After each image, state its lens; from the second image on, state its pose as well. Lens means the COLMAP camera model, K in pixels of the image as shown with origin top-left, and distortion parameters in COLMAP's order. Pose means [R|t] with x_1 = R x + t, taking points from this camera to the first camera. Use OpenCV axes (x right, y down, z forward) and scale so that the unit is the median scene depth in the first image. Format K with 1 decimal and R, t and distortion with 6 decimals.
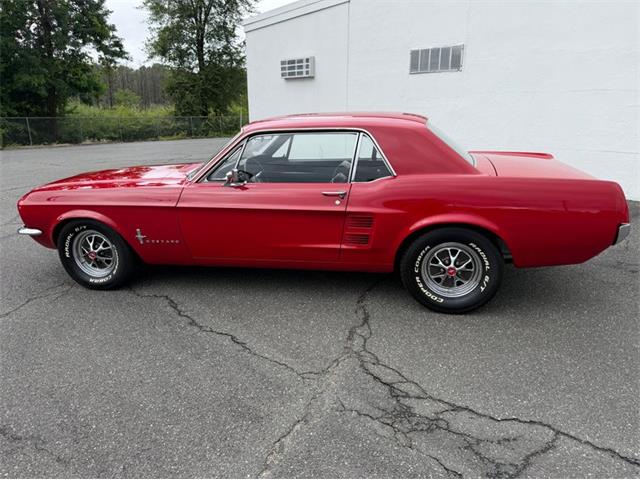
lens RADIAL K [[455.0, 0, 317.2], [0, 455.0, 238.1], [0, 0, 1]] dist [0.010489, -0.015604]
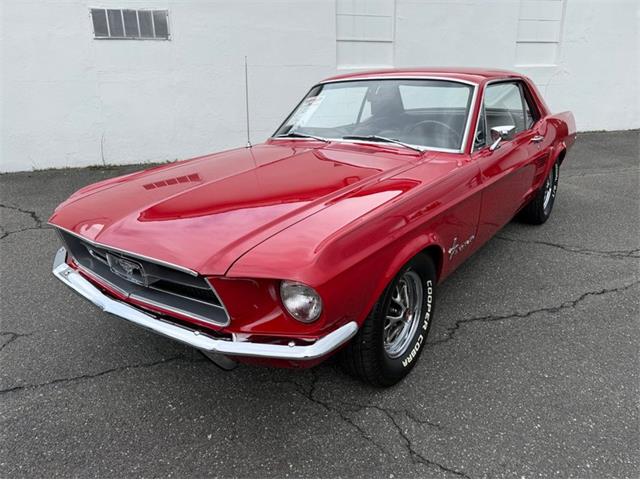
lens RADIAL K [[455.0, 0, 317.8], [0, 455.0, 241.4], [0, 0, 1]] dist [0.010489, -0.015604]
pose [[0.413683, -0.290664, 0.862775, -1.115374], [0.269060, 0.944368, 0.189143, -0.203345], [-0.869754, 0.153893, 0.468875, 0.939959]]
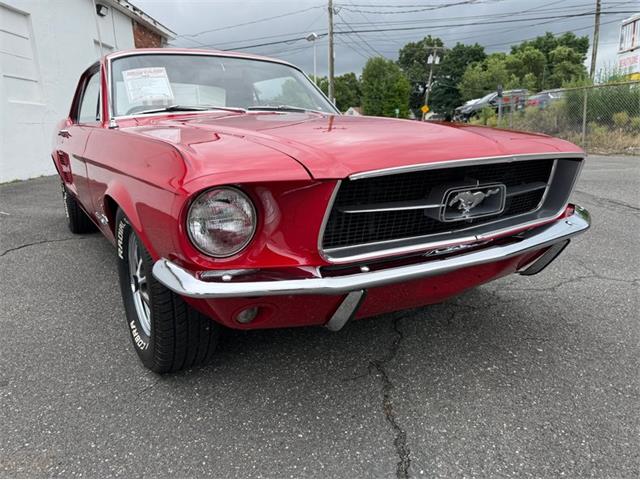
lens RADIAL K [[455.0, 0, 313.5], [0, 455.0, 240.1], [0, 0, 1]] dist [0.010489, -0.015604]
pose [[-0.707044, -0.128544, 0.695389, -0.932315], [0.231488, 0.887093, 0.399348, -0.300464], [-0.668208, 0.443331, -0.597458, 1.773299]]
